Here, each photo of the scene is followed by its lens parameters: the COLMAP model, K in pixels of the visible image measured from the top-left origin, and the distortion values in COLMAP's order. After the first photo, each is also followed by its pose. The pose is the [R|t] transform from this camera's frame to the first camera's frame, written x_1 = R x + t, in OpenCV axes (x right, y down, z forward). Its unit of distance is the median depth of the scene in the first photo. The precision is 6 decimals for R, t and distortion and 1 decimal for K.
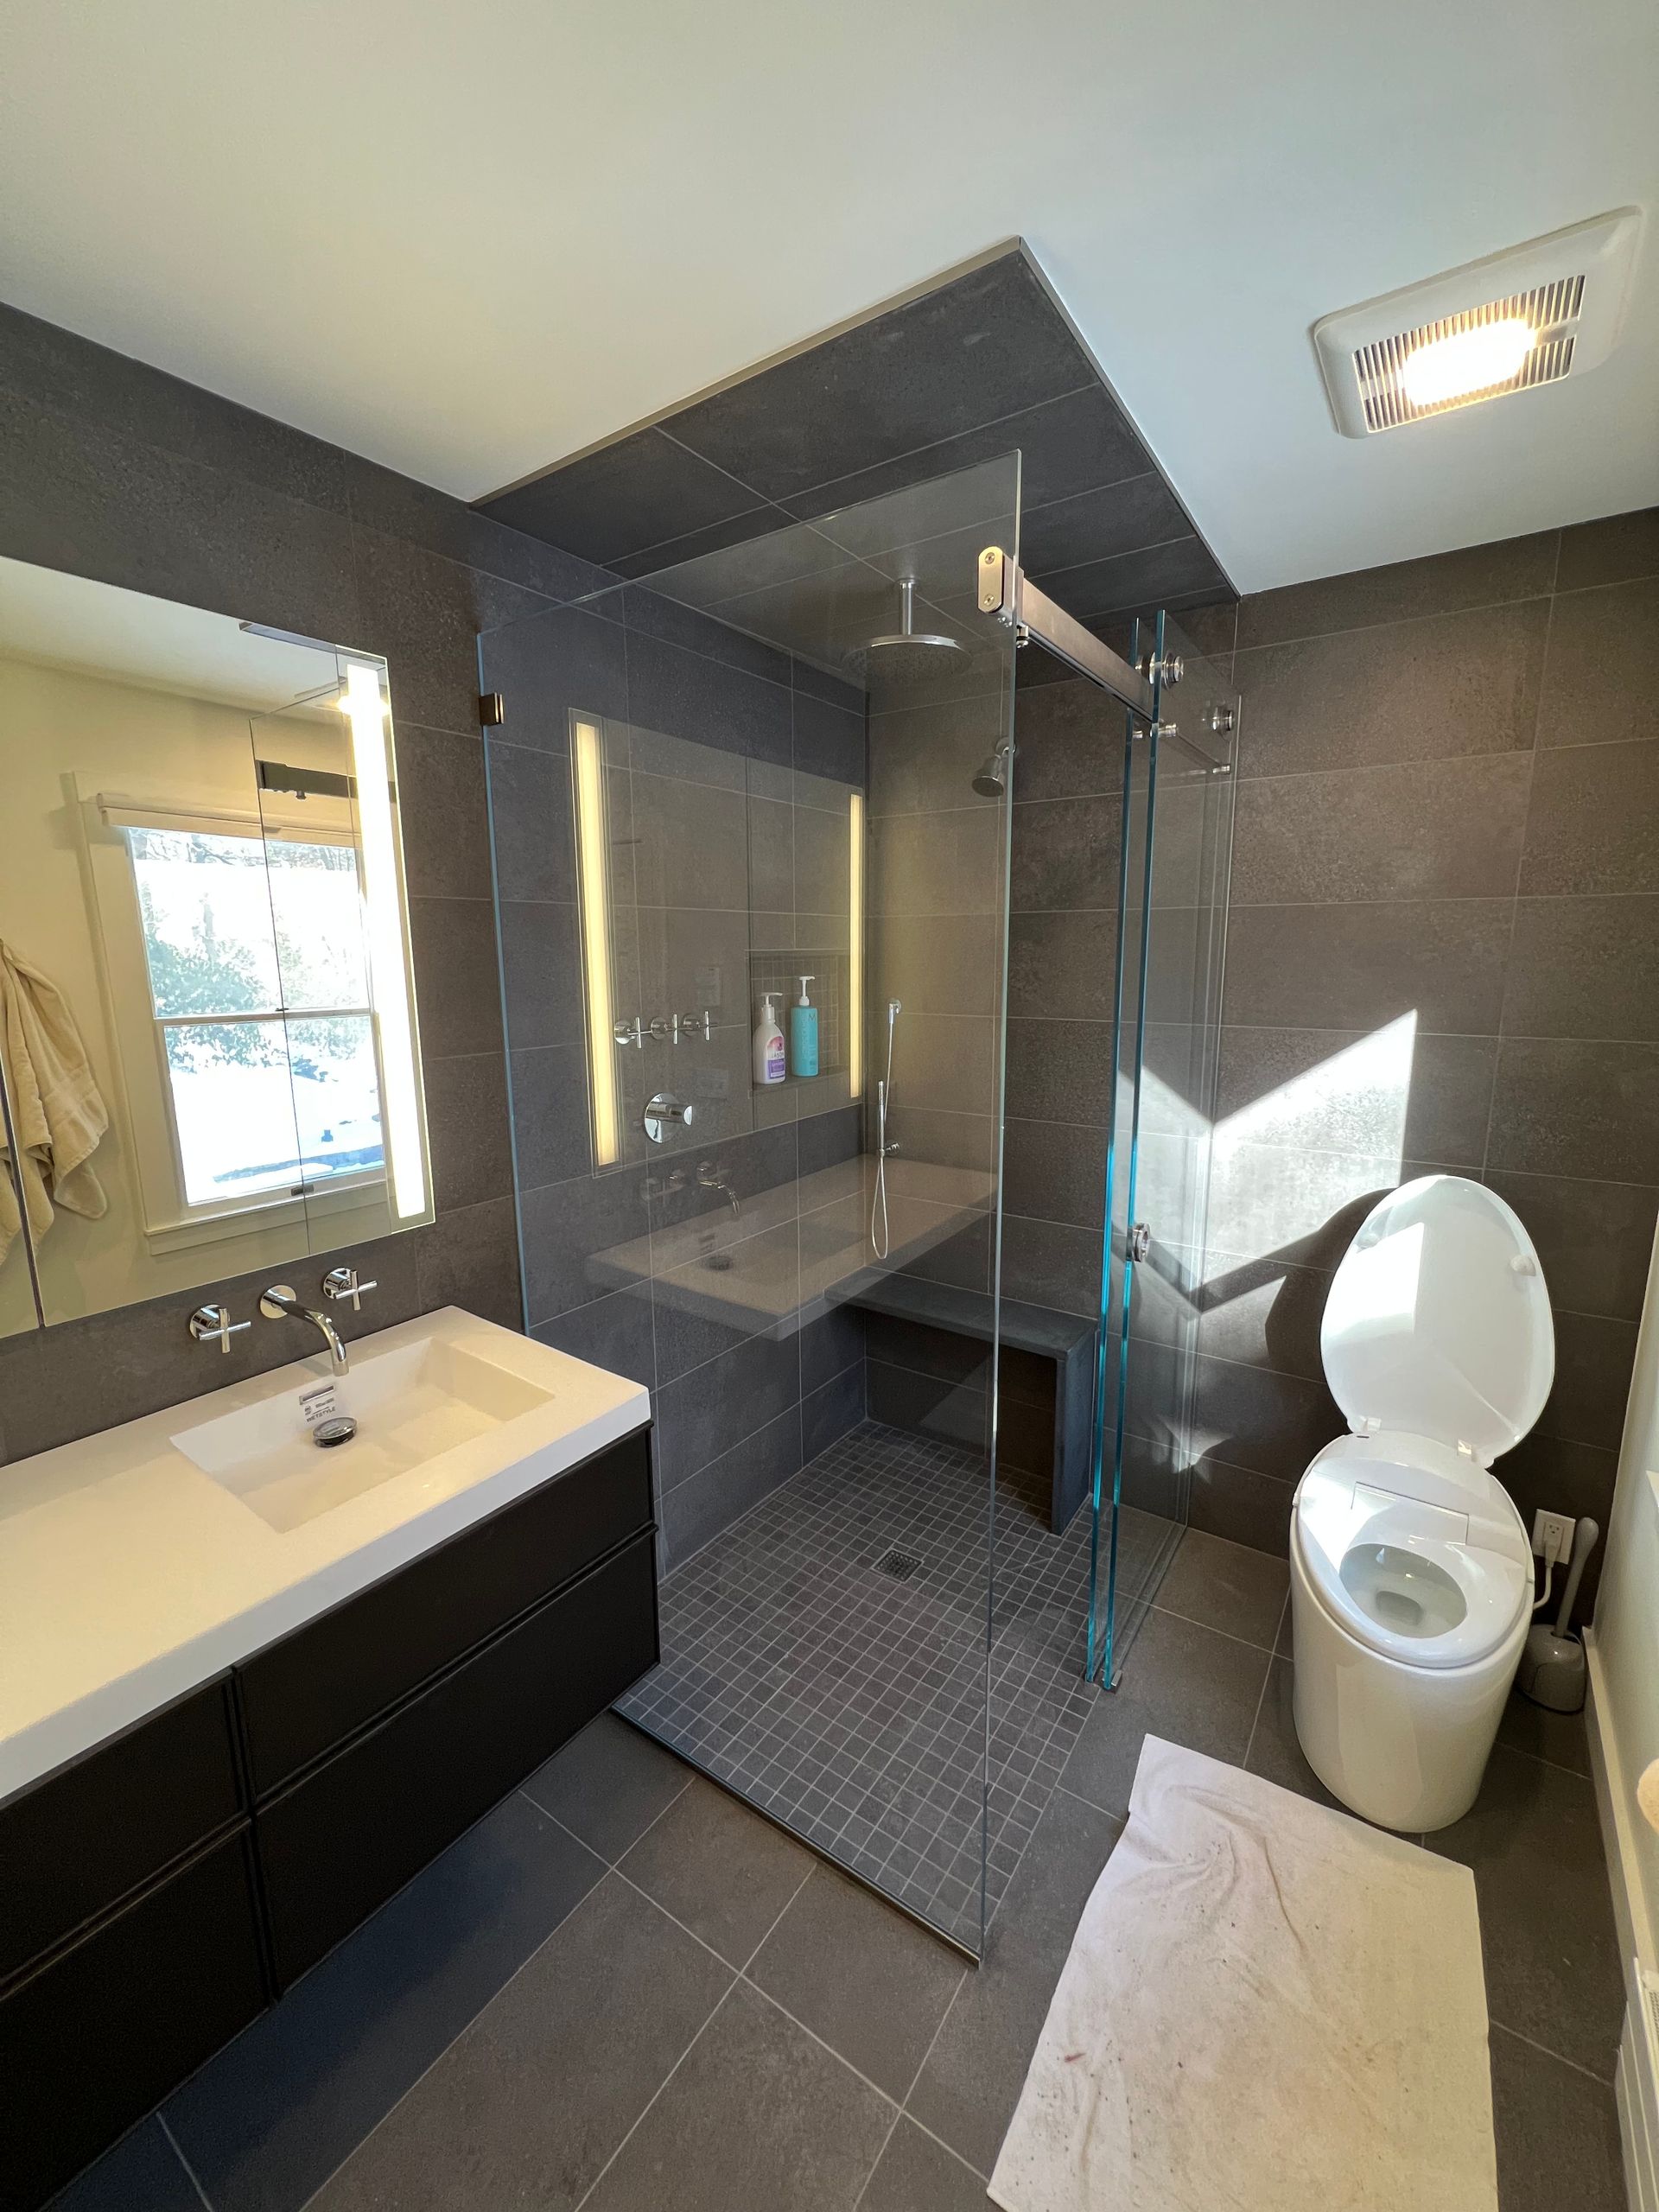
lens RADIAL K [[879.3, 0, 830.9], [0, 879.3, 1102.4], [0, 0, 1]] dist [-0.001597, 0.000227]
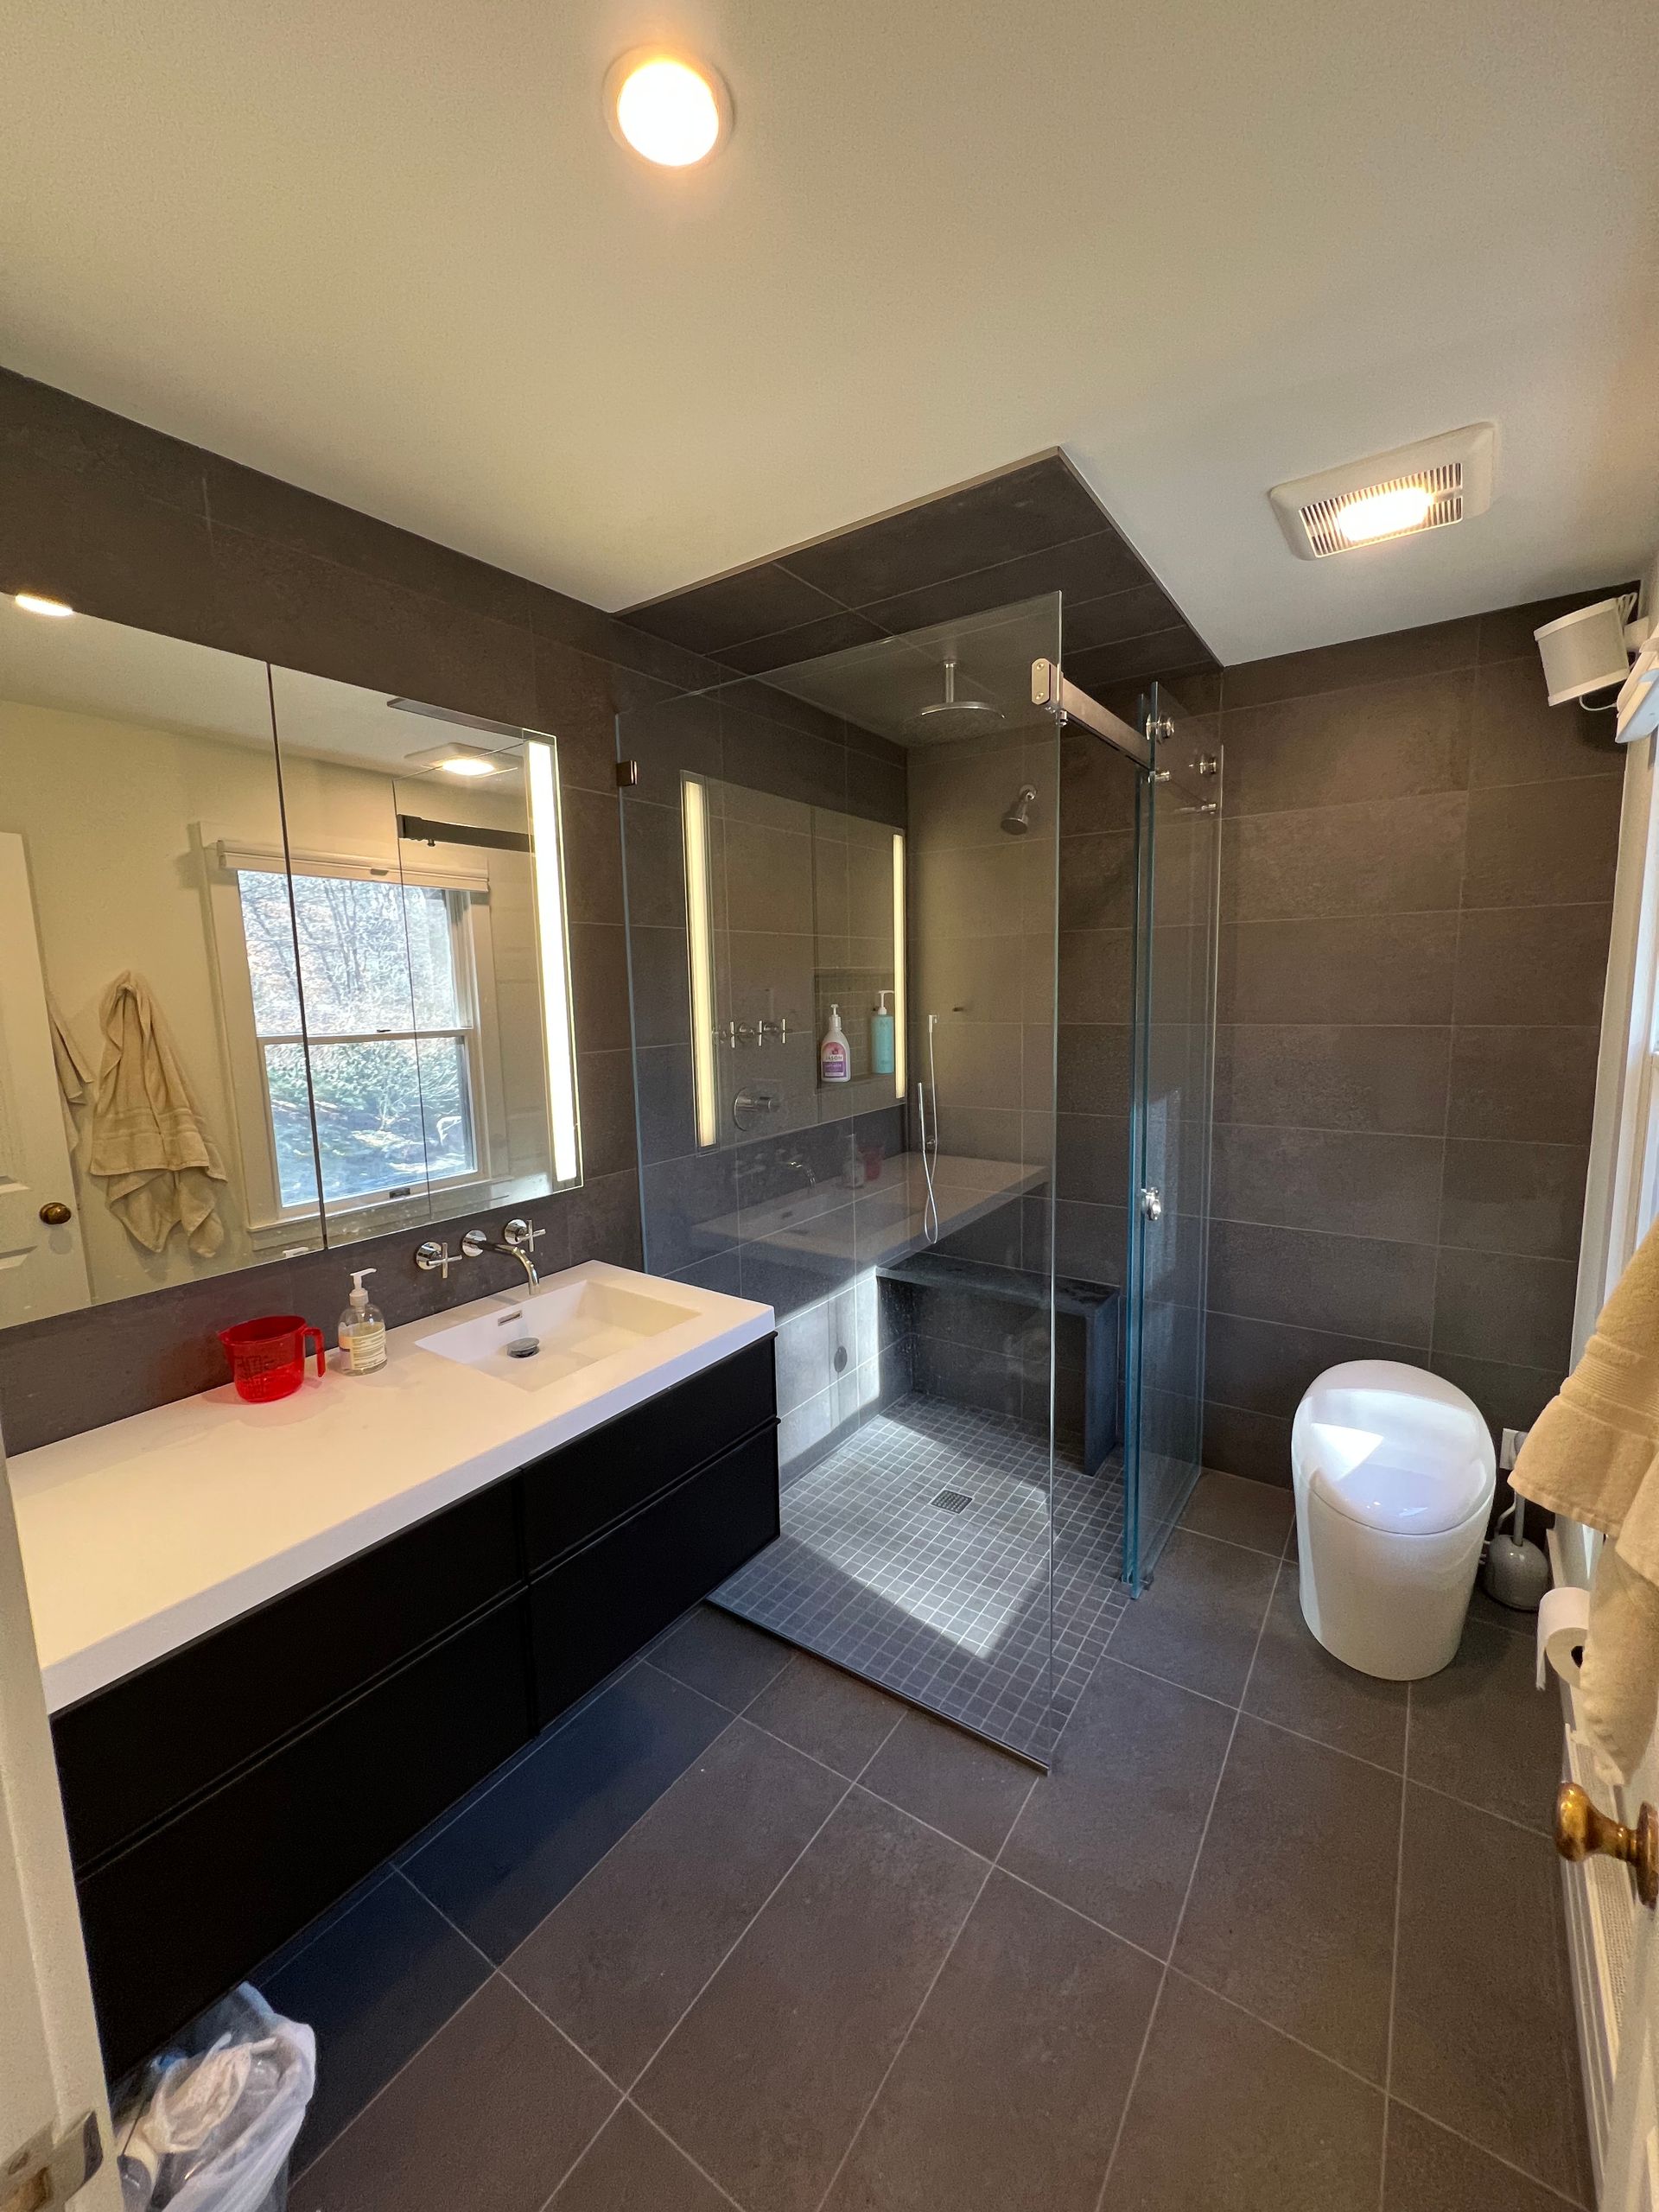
lens RADIAL K [[879.3, 0, 833.7], [0, 879.3, 1104.1], [0, 0, 1]] dist [-0.001597, 0.000227]
pose [[0.999863, -0.016558, 0.000184, -0.093157], [0.016554, 0.999222, -0.035807, 0.066532], [0.000409, 0.035805, 0.999359, -0.213479]]
